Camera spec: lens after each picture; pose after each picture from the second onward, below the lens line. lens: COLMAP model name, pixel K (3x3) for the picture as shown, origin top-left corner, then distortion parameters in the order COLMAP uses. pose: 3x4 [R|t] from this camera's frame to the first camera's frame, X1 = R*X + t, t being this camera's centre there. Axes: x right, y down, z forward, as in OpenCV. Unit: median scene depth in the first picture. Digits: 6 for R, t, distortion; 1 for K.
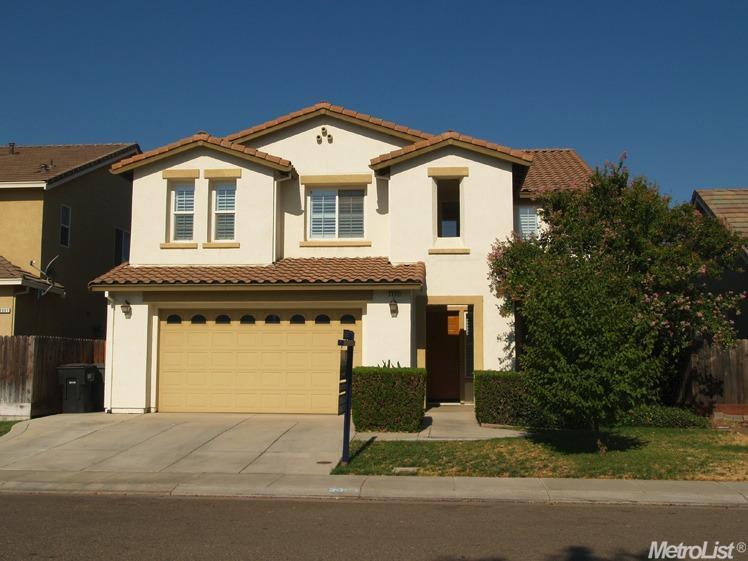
lens RADIAL K [[816.8, 0, 374.0], [0, 816.8, 280.5], [0, 0, 1]] dist [0.185122, 0.004254]
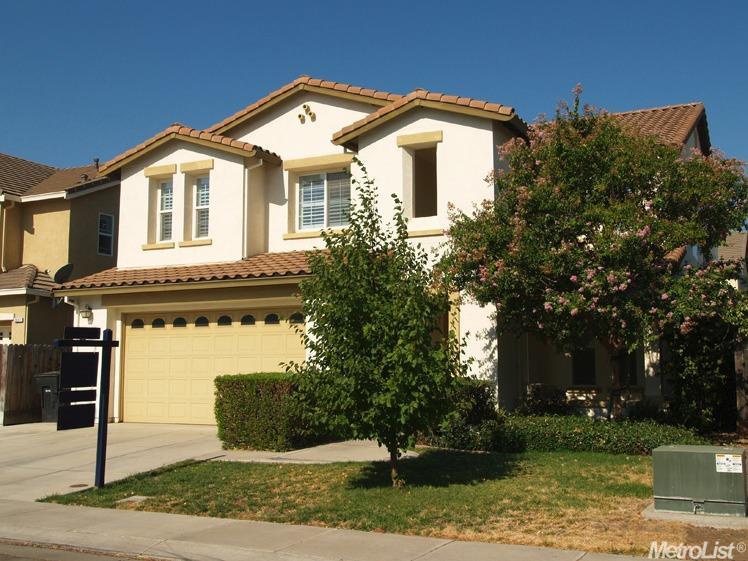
lens RADIAL K [[816.8, 0, 374.0], [0, 816.8, 280.5], [0, 0, 1]] dist [0.185122, 0.004254]
pose [[0.938917, -0.045096, -0.341177, 0.317864], [0.042442, 0.998983, -0.015242, 0.022276], [0.341517, -0.000169, 0.939876, 0.190387]]
